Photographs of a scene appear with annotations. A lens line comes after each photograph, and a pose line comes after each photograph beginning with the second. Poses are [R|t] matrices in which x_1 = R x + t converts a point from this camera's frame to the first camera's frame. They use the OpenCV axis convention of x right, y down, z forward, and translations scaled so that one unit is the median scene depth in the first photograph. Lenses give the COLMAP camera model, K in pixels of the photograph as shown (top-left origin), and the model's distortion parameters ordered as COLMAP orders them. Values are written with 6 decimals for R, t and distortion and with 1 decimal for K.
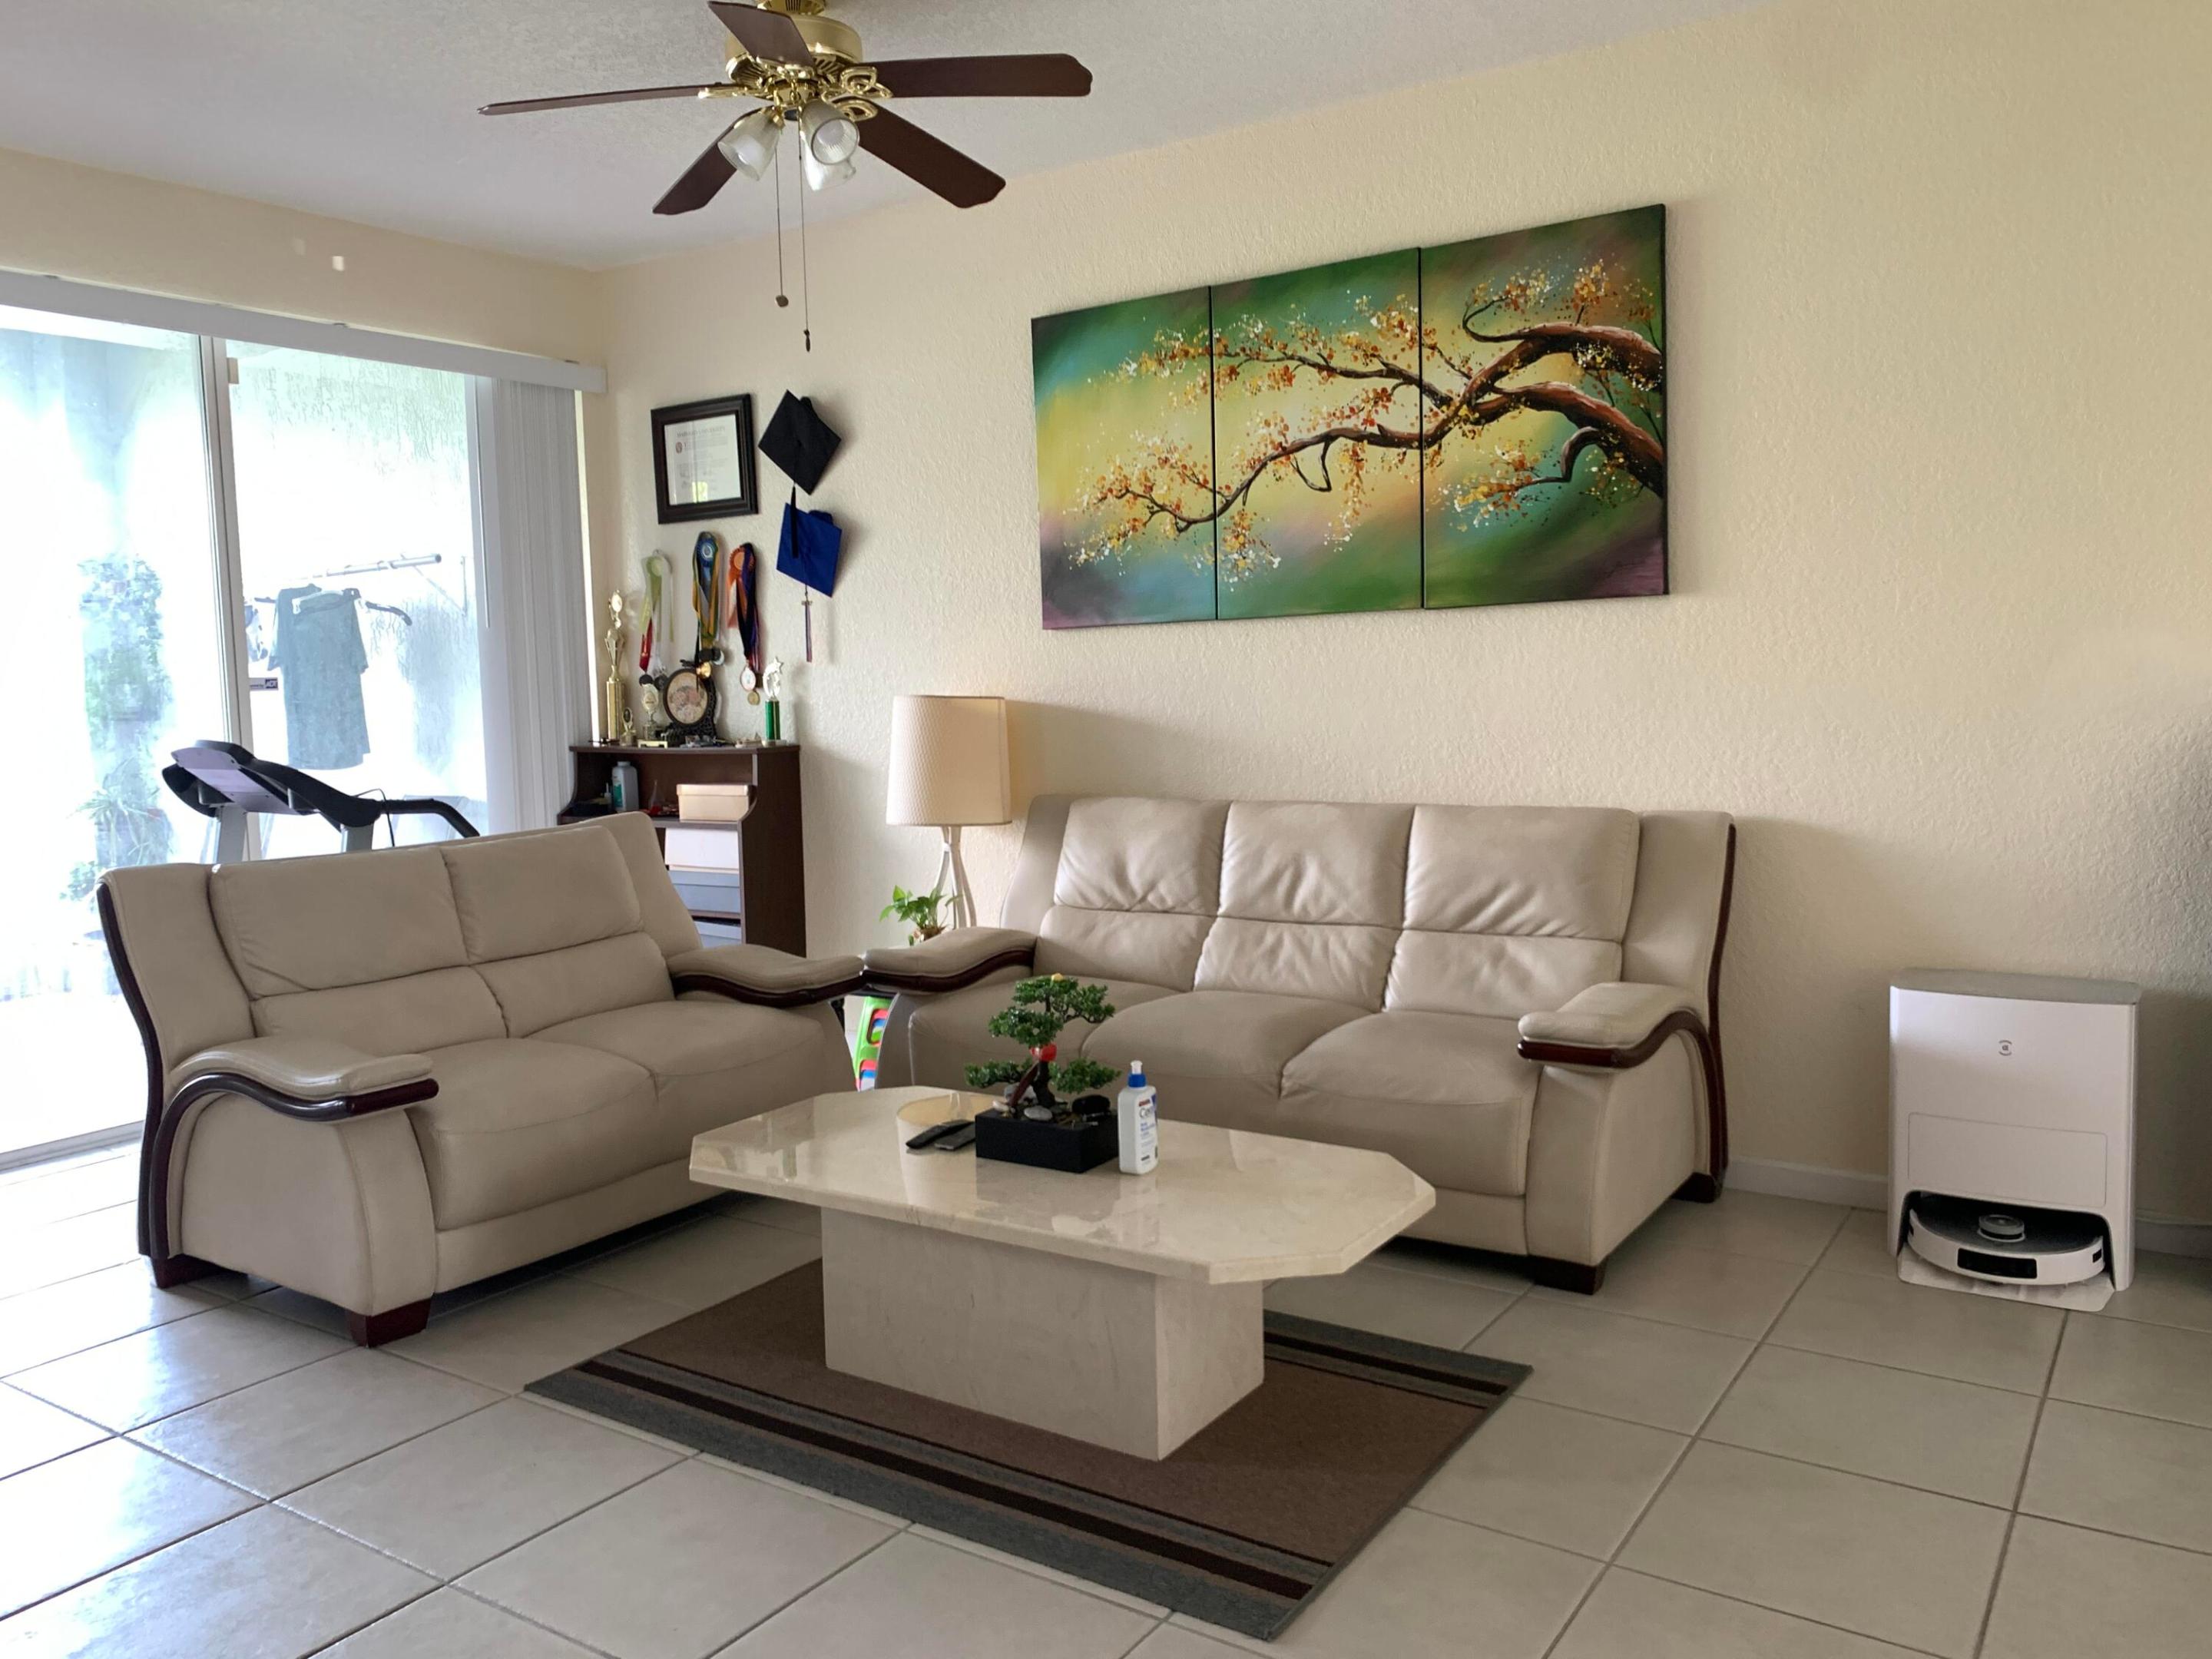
lens RADIAL K [[1684.7, 0, 1106.0], [0, 1684.7, 829.5], [0, 0, 1]] dist [0.073436, -0.183081]
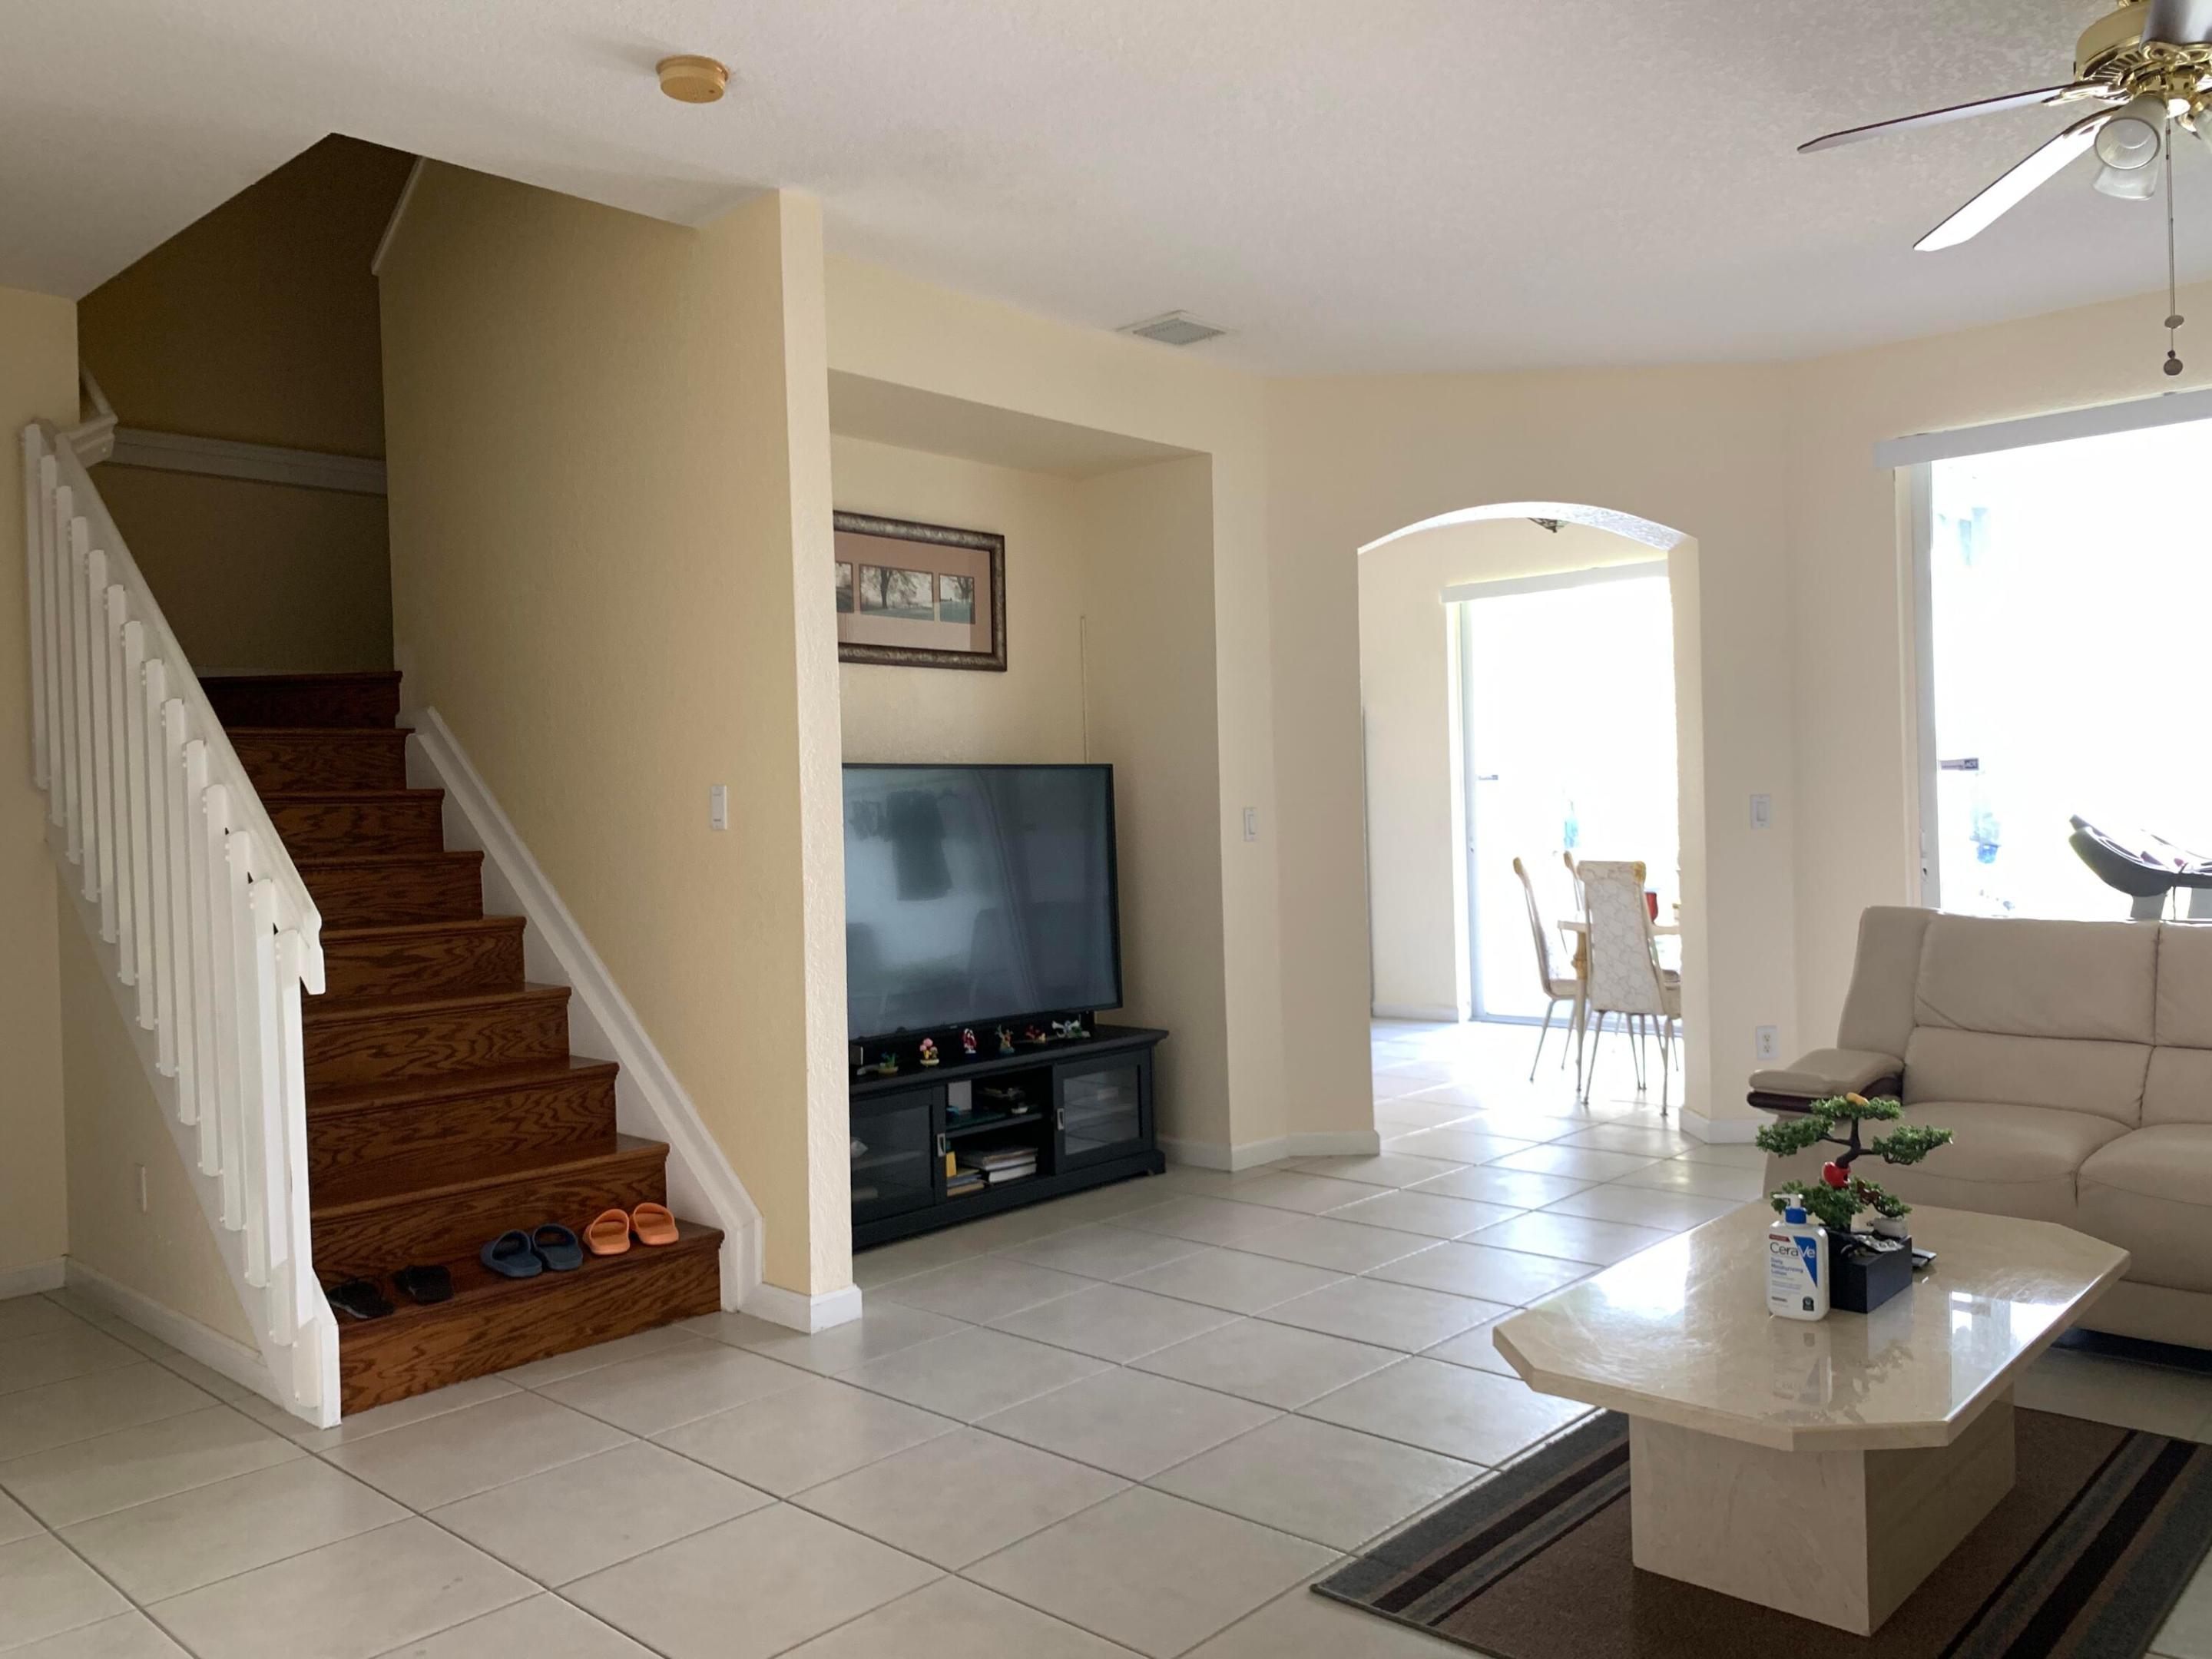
lens RADIAL K [[1684.7, 0, 1106.0], [0, 1684.7, 829.5], [0, 0, 1]] dist [0.073436, -0.183081]
pose [[-0.156891, 0.031811, -0.987103, 0.719528], [-0.068226, 0.996744, 0.042965, -0.046200], [0.985256, 0.074087, -0.154210, 0.578252]]
